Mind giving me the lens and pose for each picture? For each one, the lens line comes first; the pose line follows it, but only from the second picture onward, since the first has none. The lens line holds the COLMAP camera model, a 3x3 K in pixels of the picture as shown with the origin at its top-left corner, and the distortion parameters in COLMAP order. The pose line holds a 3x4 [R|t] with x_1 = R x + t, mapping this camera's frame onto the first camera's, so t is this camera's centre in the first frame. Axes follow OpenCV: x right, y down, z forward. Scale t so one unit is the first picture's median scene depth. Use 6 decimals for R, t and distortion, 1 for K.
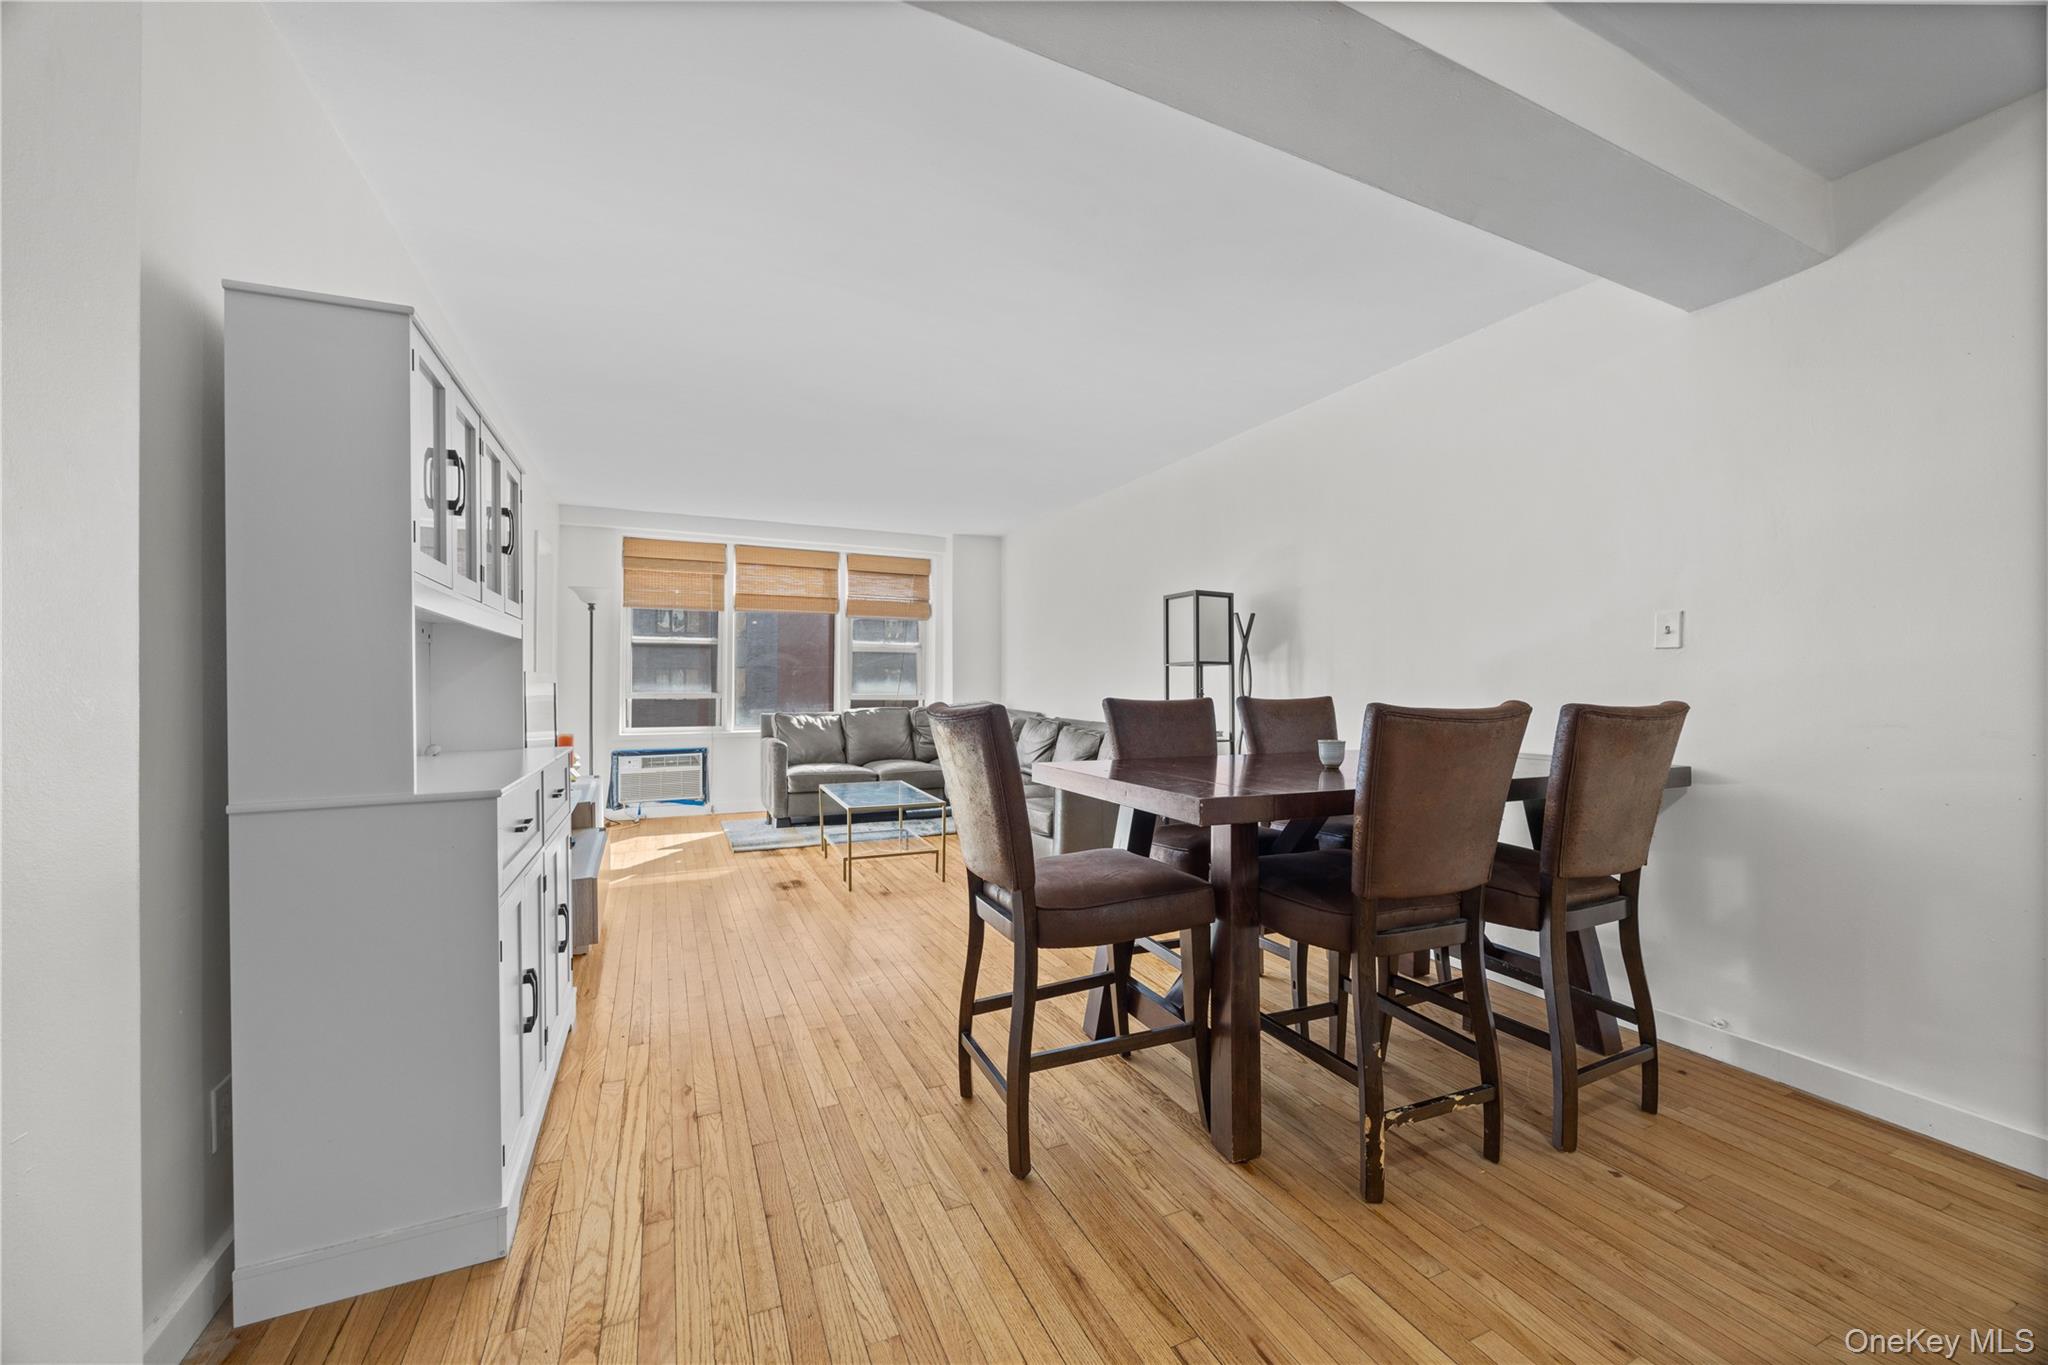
lens RADIAL K [[779.1, 0, 1012.1], [0, 779.1, 685.1], [0, 0, 1]] dist [-0.001023, 0.000404]
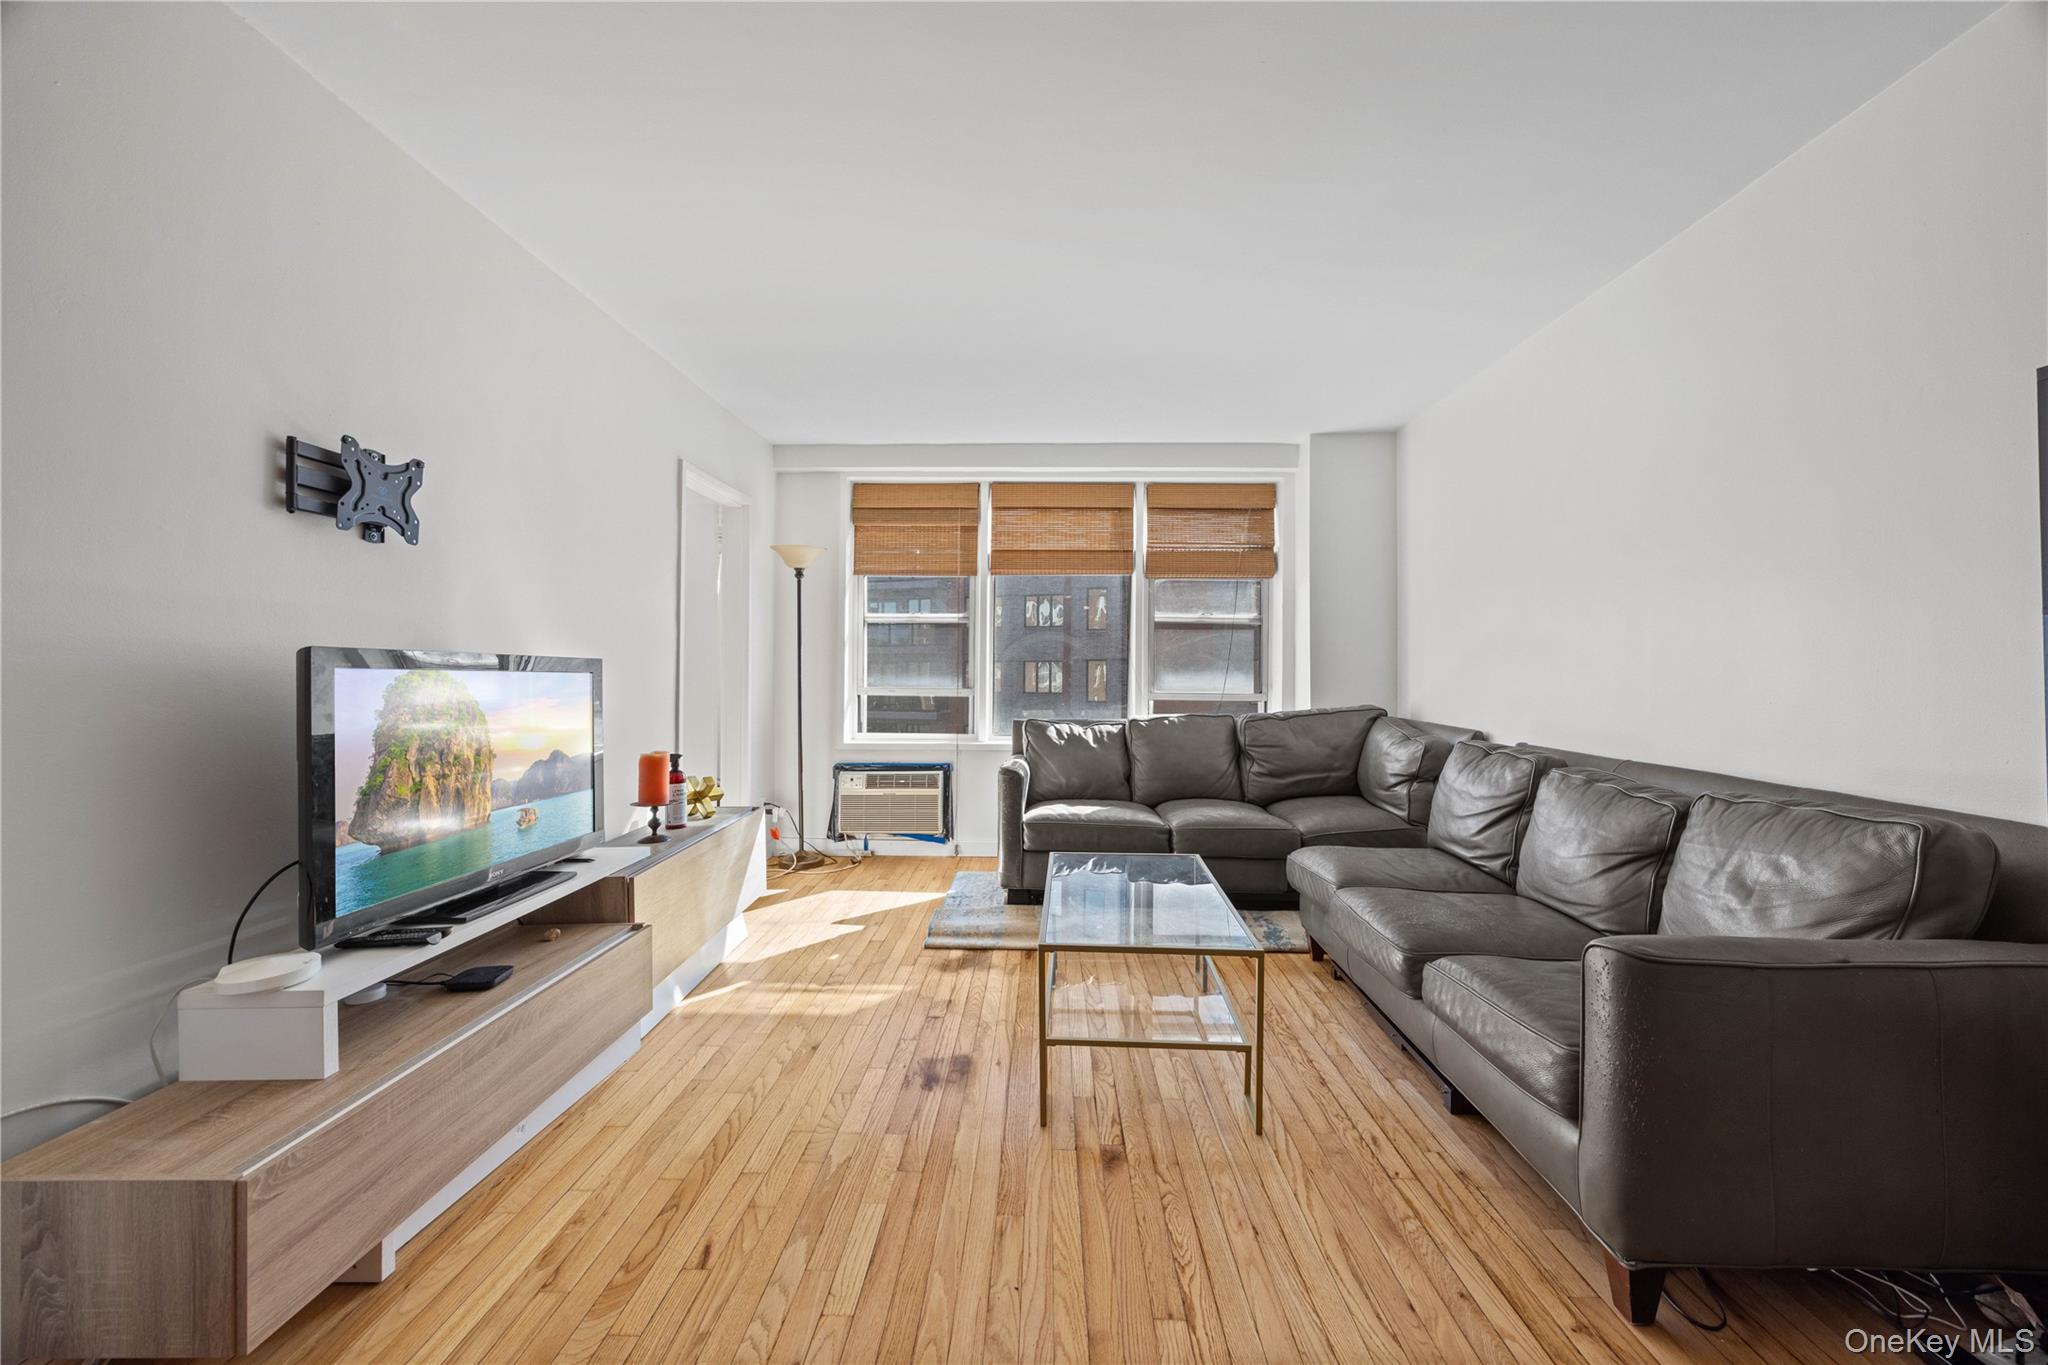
lens RADIAL K [[779.1, 0, 1031.2], [0, 779.1, 675.6], [0, 0, 1]] dist [-0.001023, 0.000404]
pose [[0.902781, 0.002140, -0.430096, -0.011831], [-0.003503, 0.999991, -0.002377, -0.000081], [0.430087, 0.003652, 0.902780, 0.394504]]
